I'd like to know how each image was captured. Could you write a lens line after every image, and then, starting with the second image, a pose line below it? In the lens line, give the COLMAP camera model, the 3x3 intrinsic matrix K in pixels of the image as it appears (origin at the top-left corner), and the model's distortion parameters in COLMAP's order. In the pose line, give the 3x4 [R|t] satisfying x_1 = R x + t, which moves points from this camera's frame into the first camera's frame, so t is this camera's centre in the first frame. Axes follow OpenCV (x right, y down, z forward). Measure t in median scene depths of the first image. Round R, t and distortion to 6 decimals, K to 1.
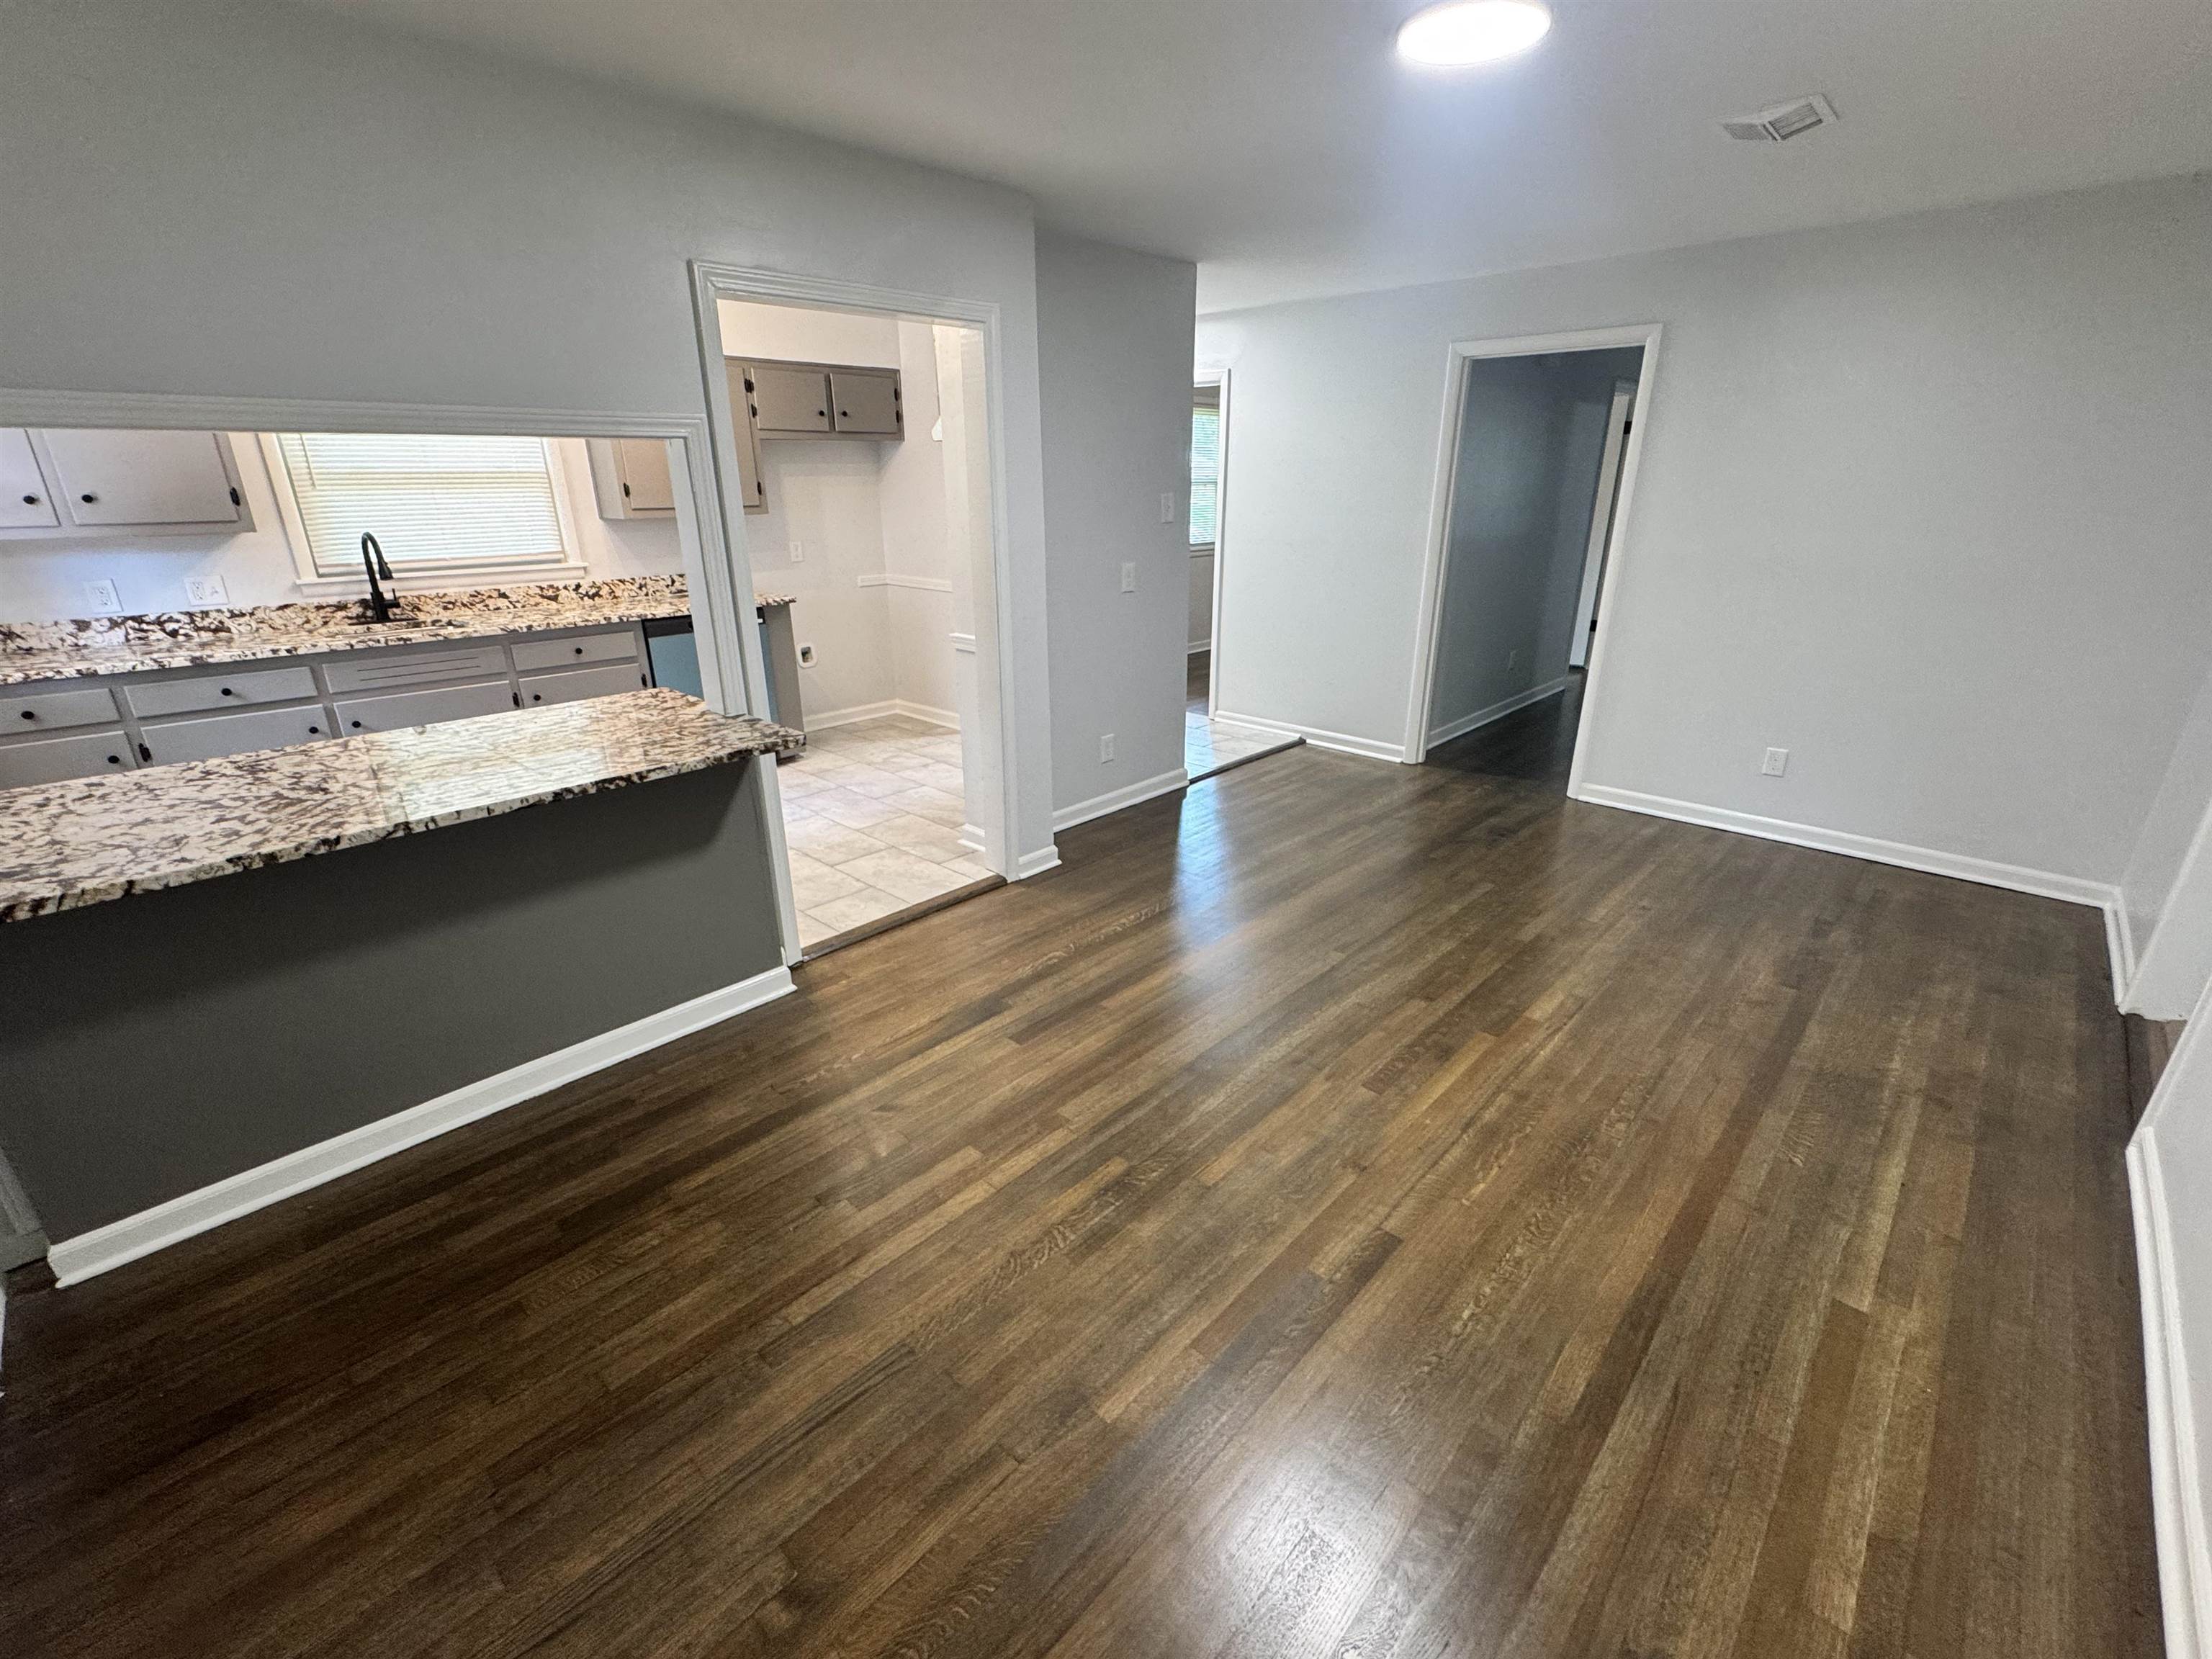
lens RADIAL K [[953.1, 0, 1104.3], [0, 953.1, 832.1], [0, 0, 1]] dist [-0.001887, -0.001333]
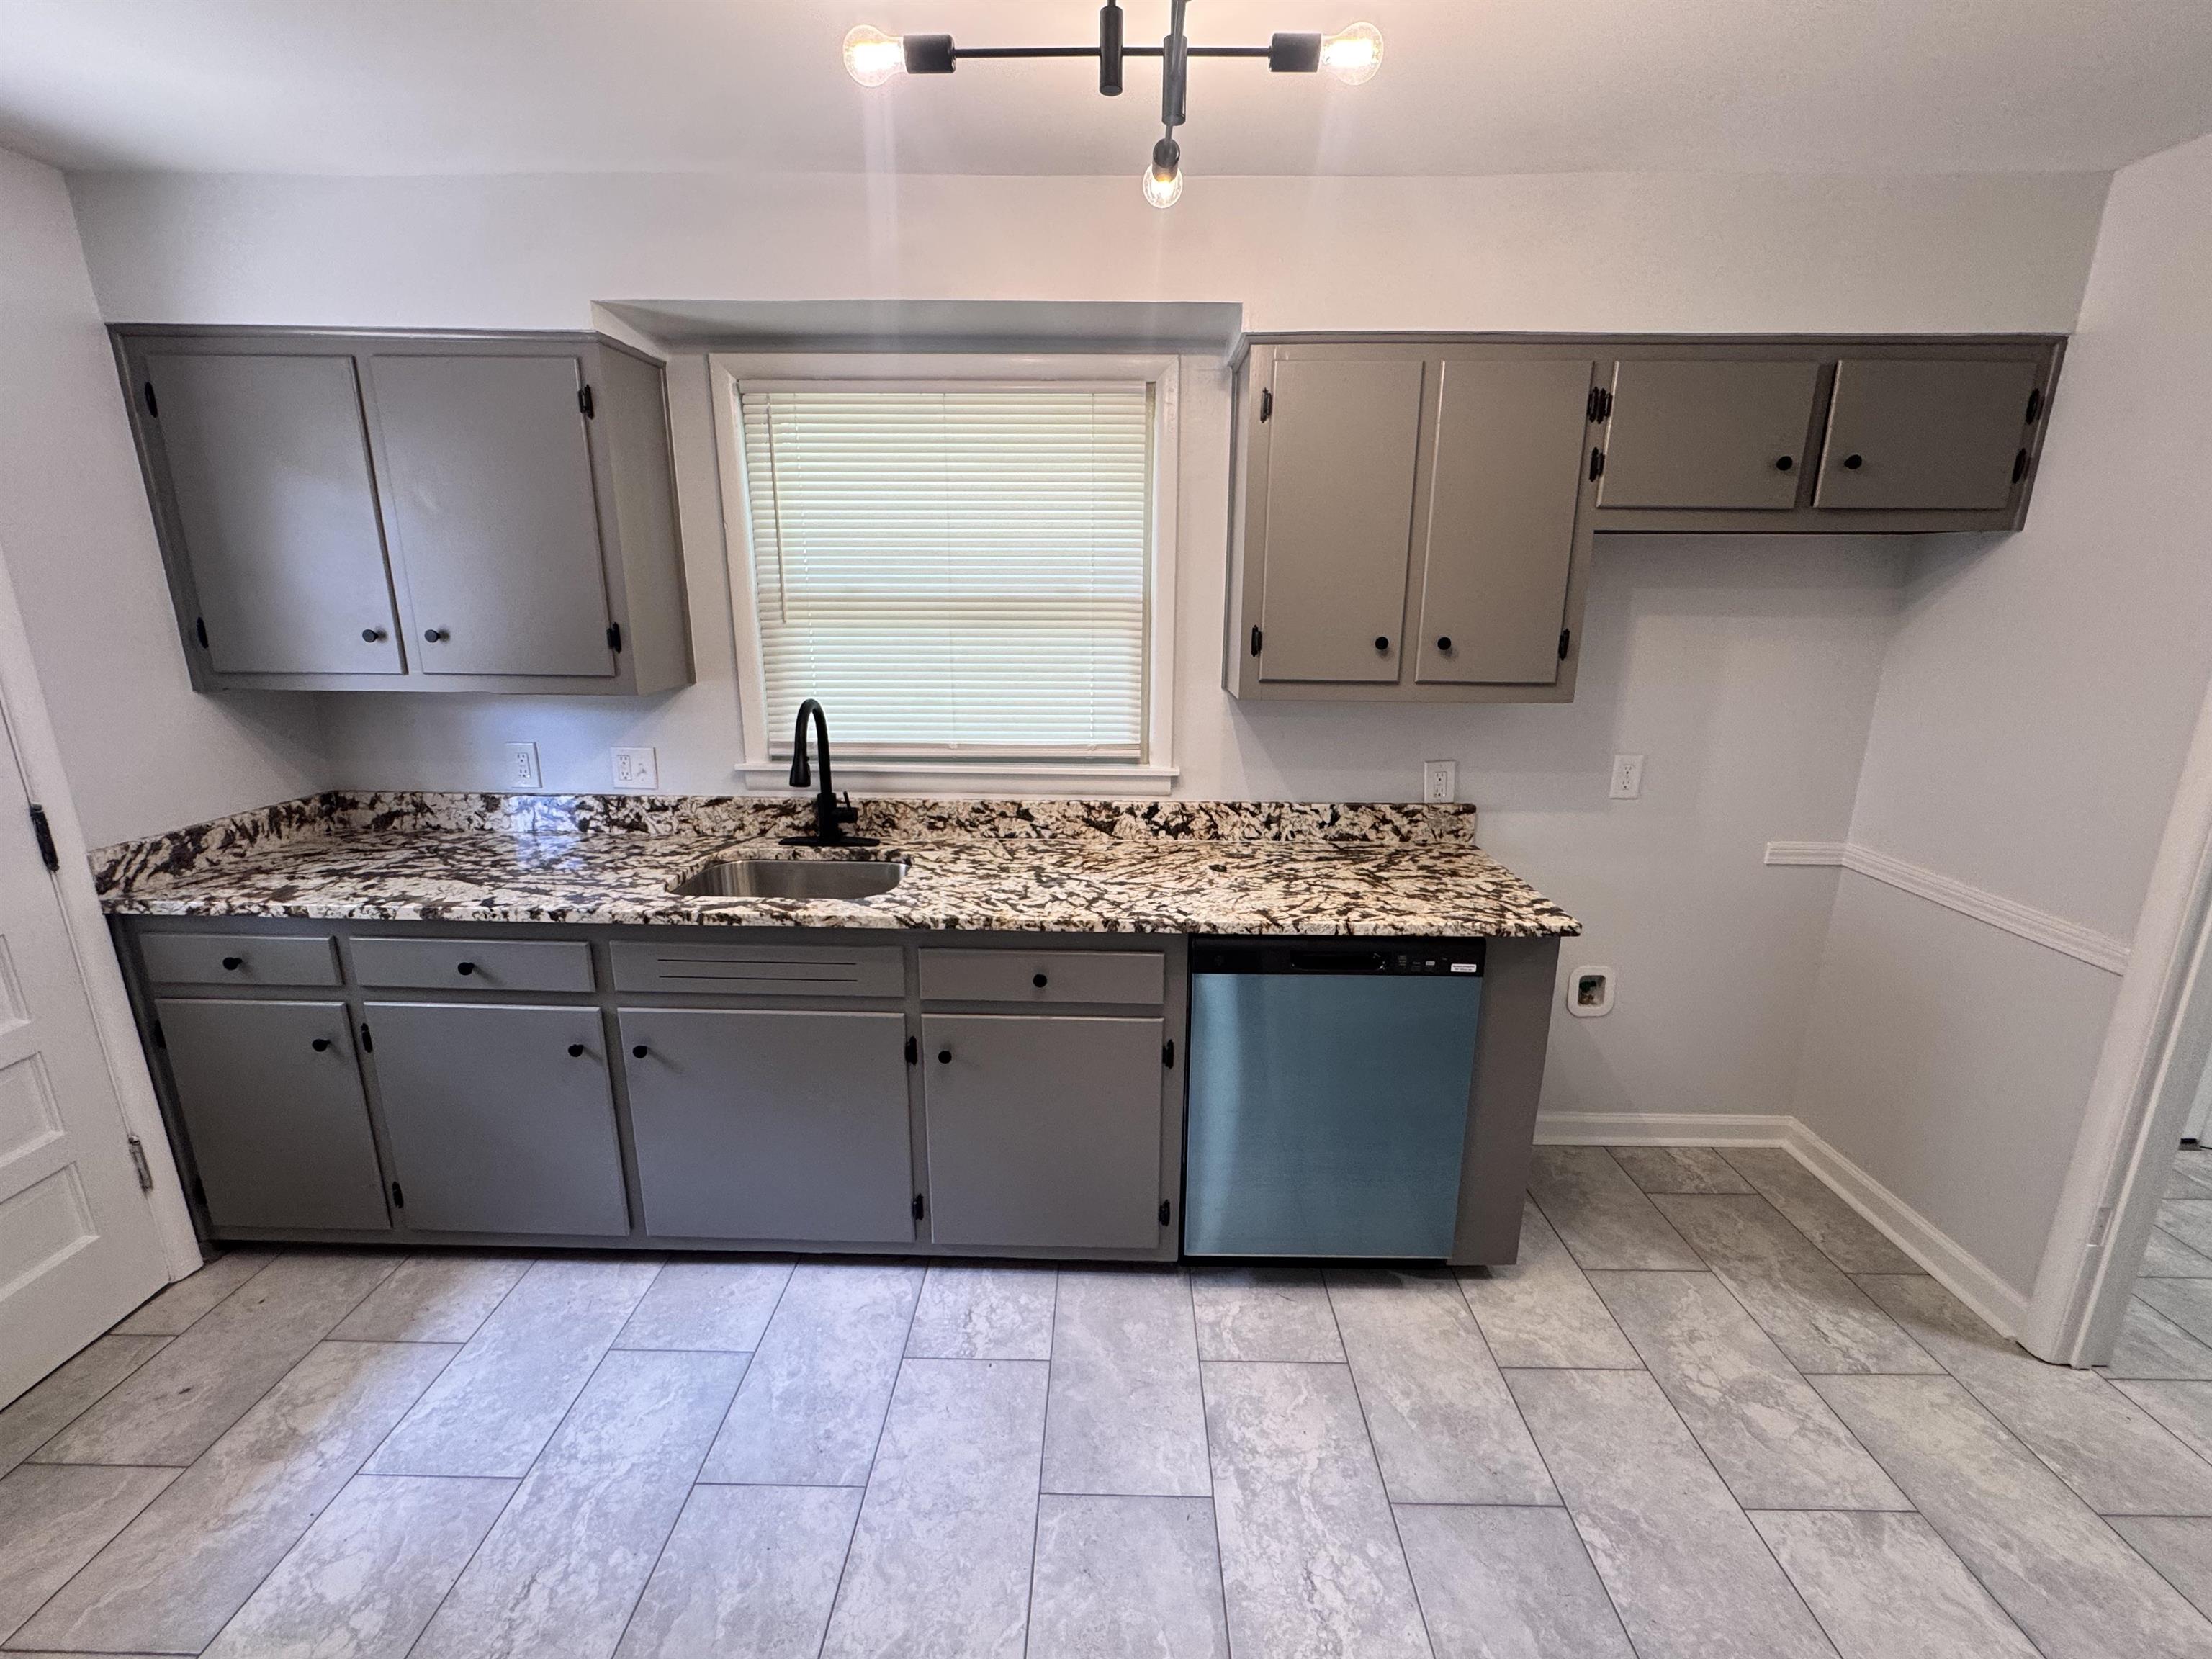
lens RADIAL K [[953.1, 0, 1100.6], [0, 953.1, 832.4], [0, 0, 1]] dist [-0.001887, -0.001333]
pose [[0.675889, 0.192741, -0.711354, -0.214077], [-0.267811, 0.963449, 0.006586, -0.264585], [0.686622, 0.186057, 0.702803, 0.669879]]
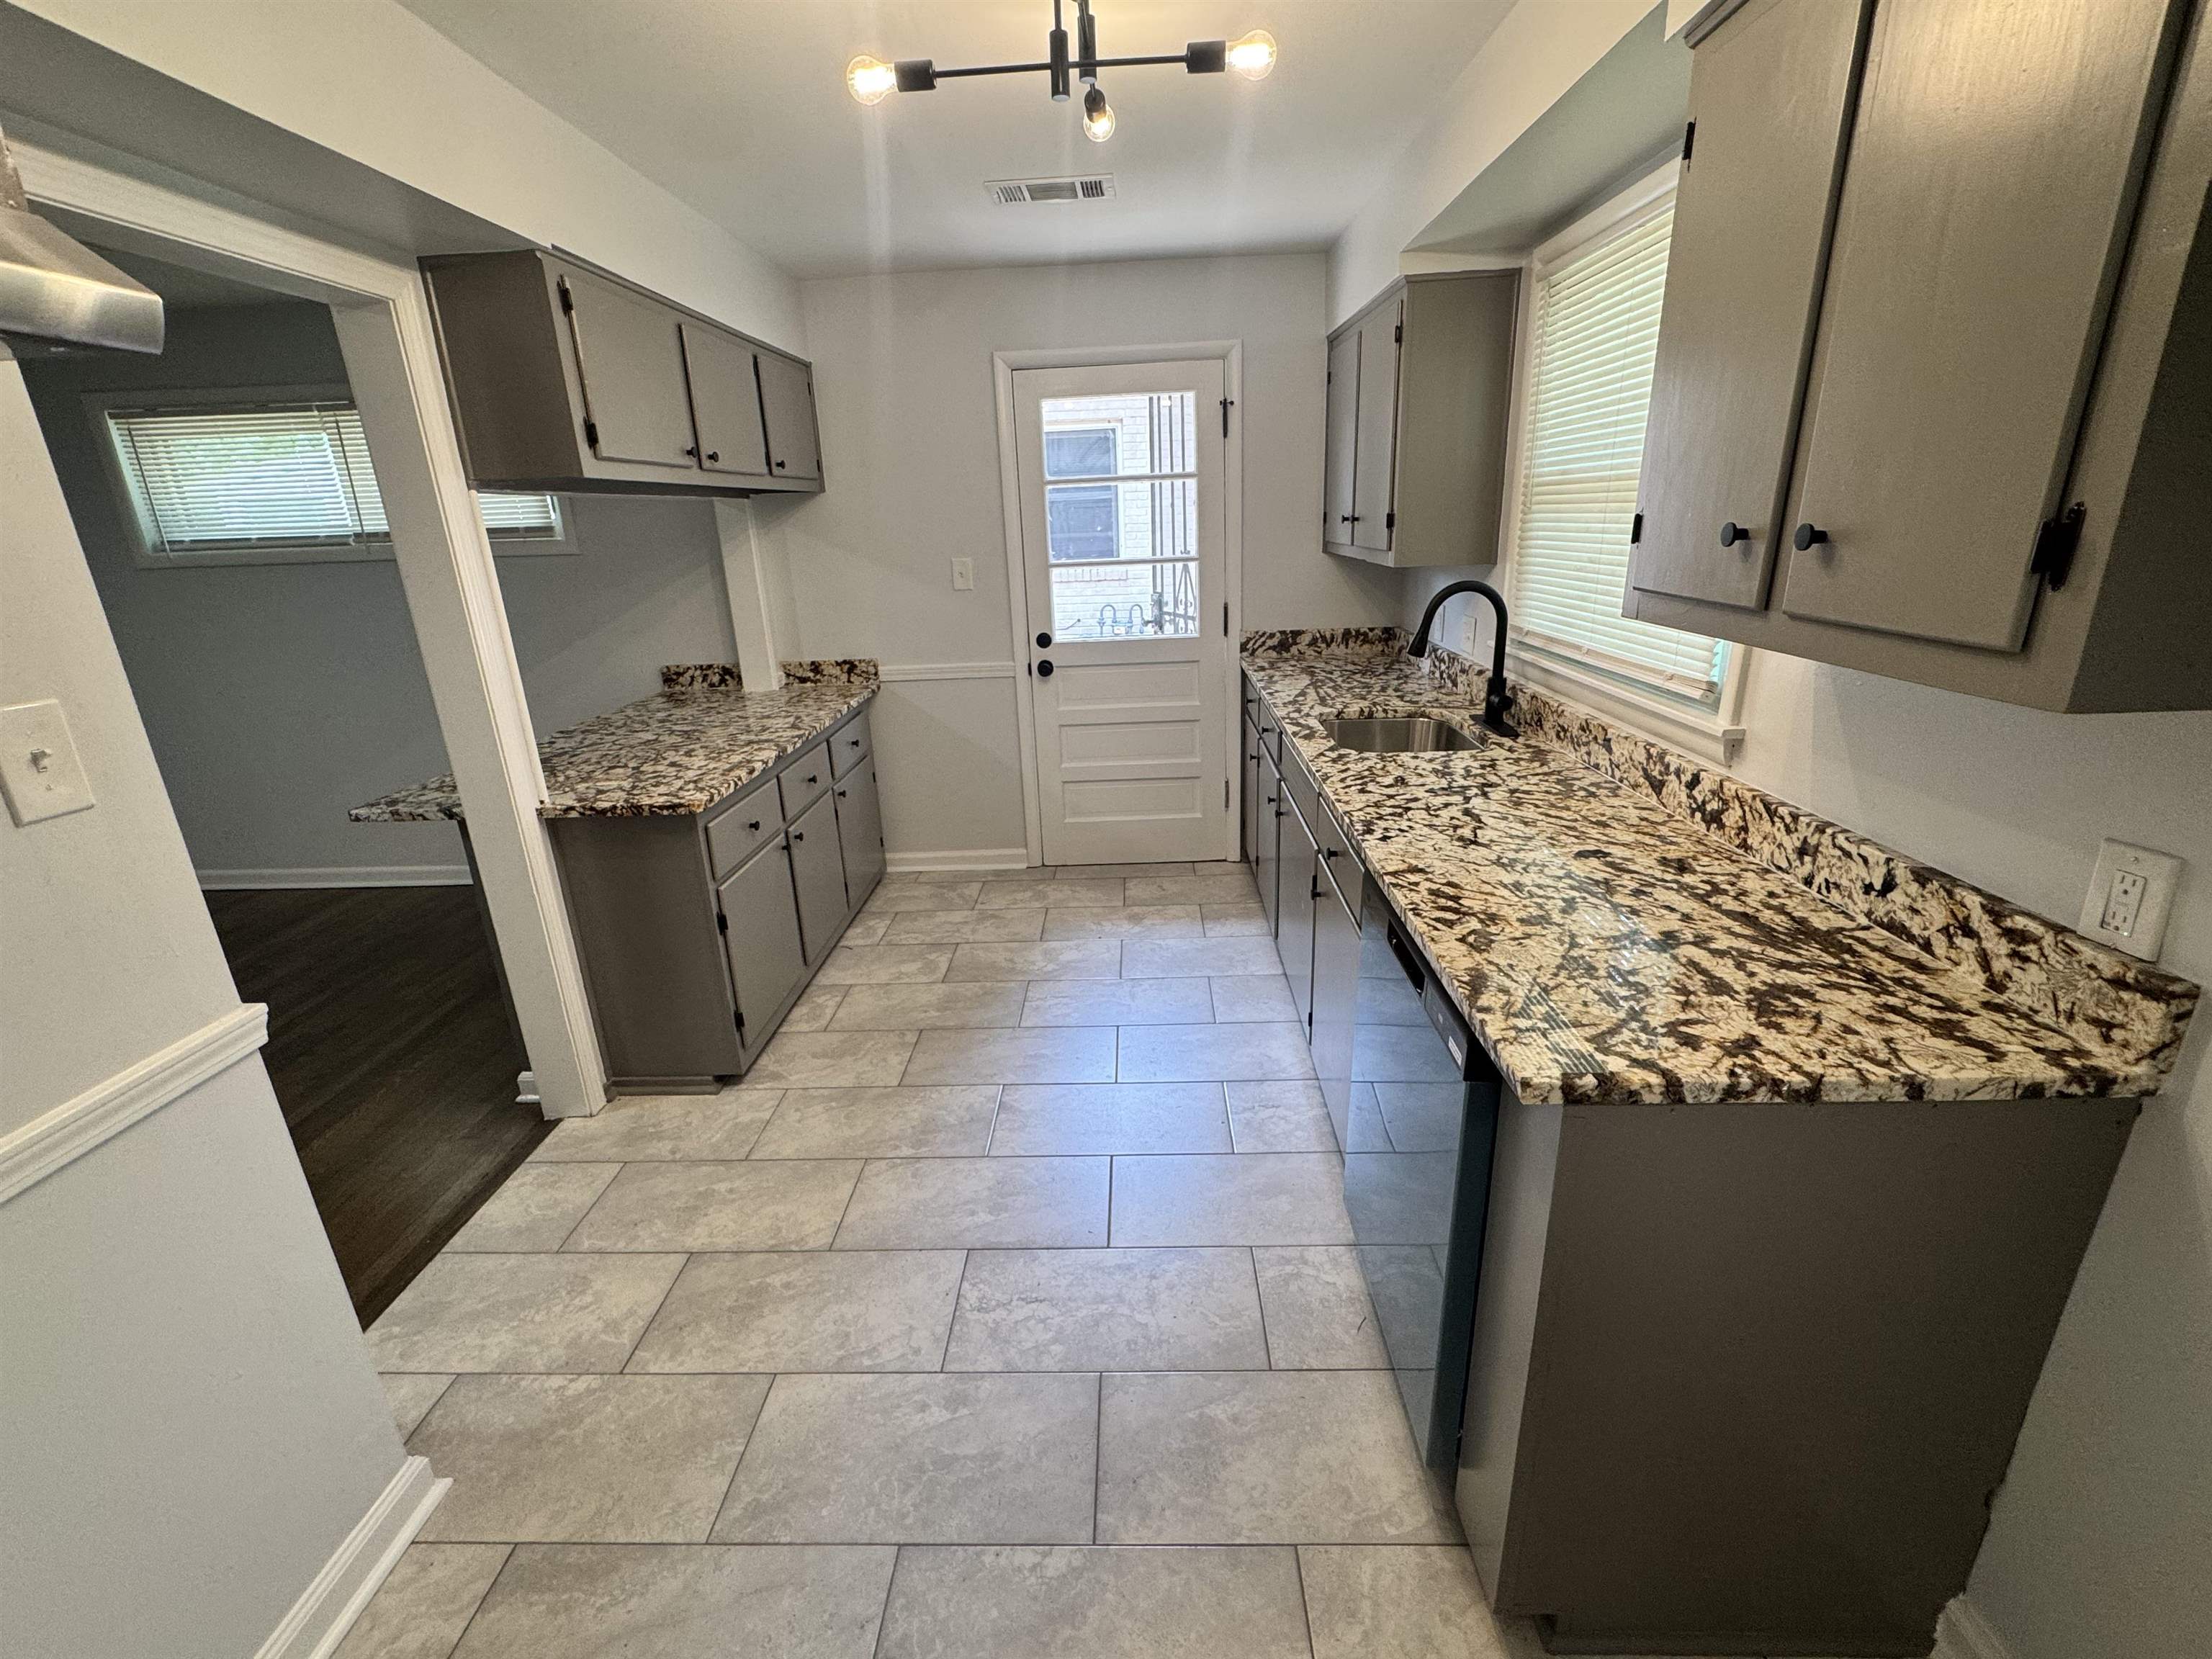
lens RADIAL K [[953.1, 0, 1105.1], [0, 953.1, 826.7], [0, 0, 1]] dist [-0.001887, -0.001333]
pose [[-0.746309, 0.237936, -0.621618, -0.163747], [-0.196944, 0.813163, 0.547703, -0.437100], [0.635795, 0.531180, -0.560011, 1.170477]]
